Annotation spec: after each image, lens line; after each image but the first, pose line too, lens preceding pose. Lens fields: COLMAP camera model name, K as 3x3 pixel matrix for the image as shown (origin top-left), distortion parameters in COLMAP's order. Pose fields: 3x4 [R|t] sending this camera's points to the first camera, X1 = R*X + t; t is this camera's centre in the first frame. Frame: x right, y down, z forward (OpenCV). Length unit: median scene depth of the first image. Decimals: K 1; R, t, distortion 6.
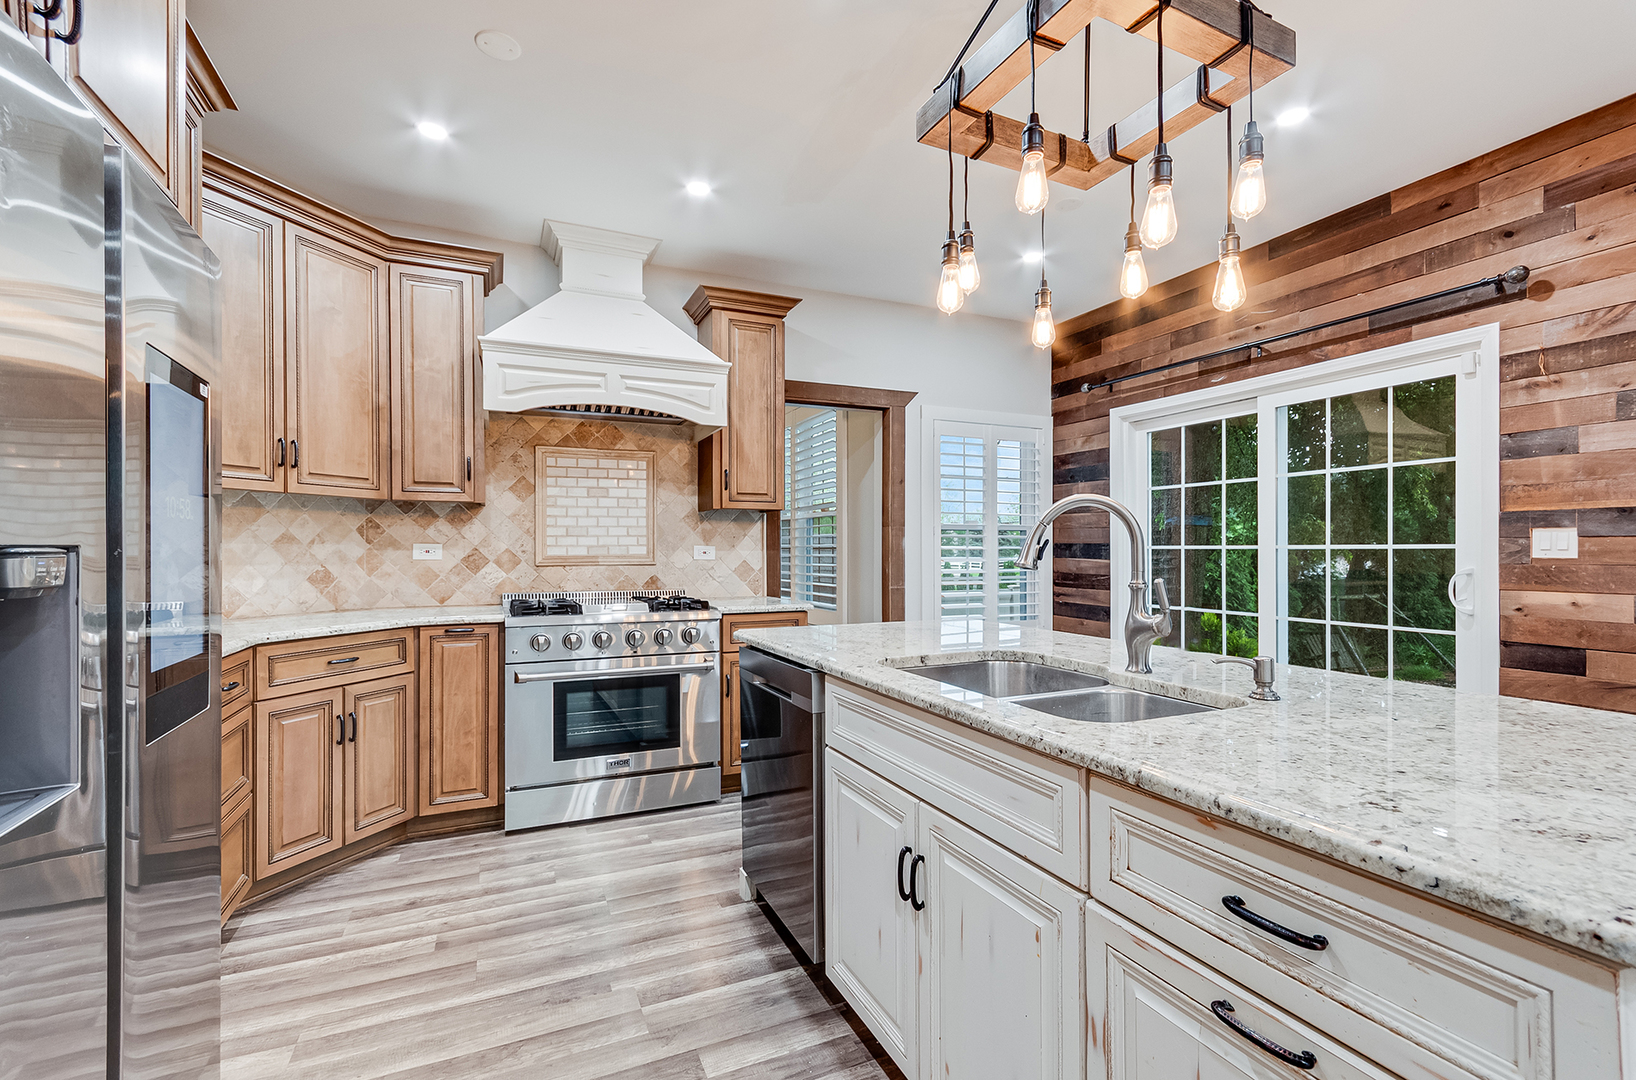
lens RADIAL K [[718.3, 0, 817.0], [0, 718.3, 551.4], [0, 0, 1]] dist [0.000602, 0.000083]
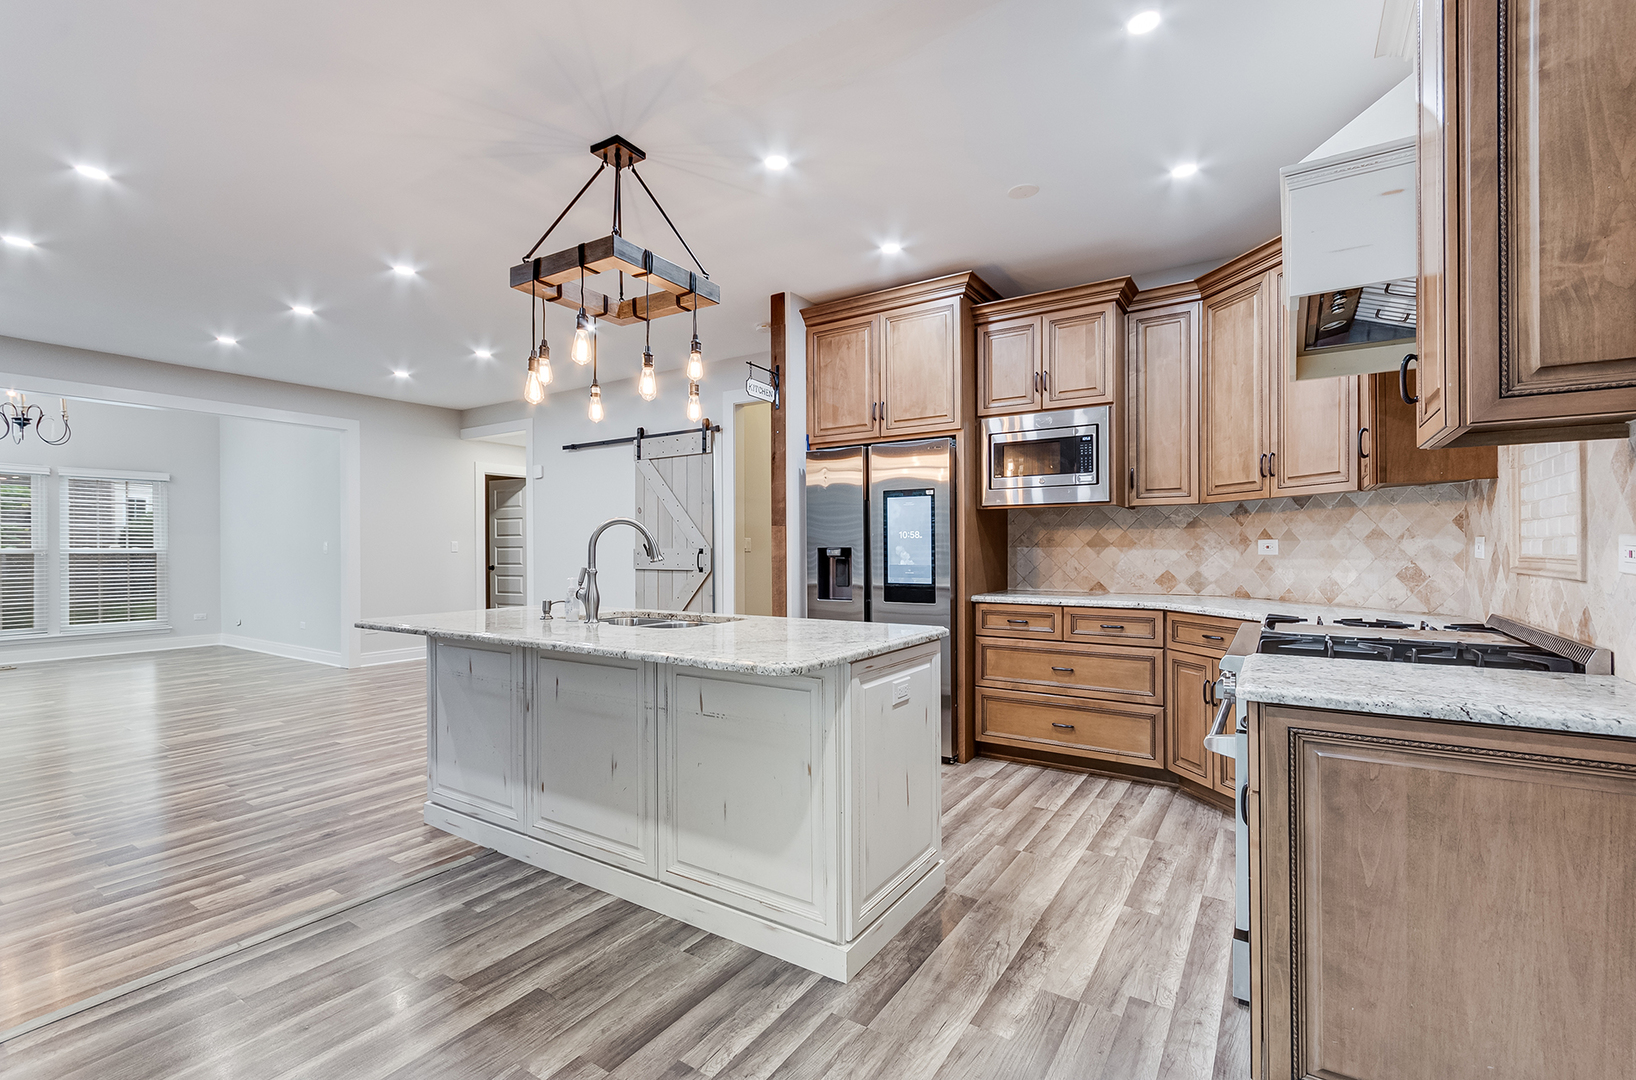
lens RADIAL K [[718.3, 0, 817.0], [0, 718.3, 551.4], [0, 0, 1]] dist [0.000602, 0.000083]
pose [[-0.846229, 0.006085, -0.532784, 0.503637], [0.003324, 0.999976, 0.006142, -0.002485], [0.532809, 0.003426, -0.846229, 1.519389]]
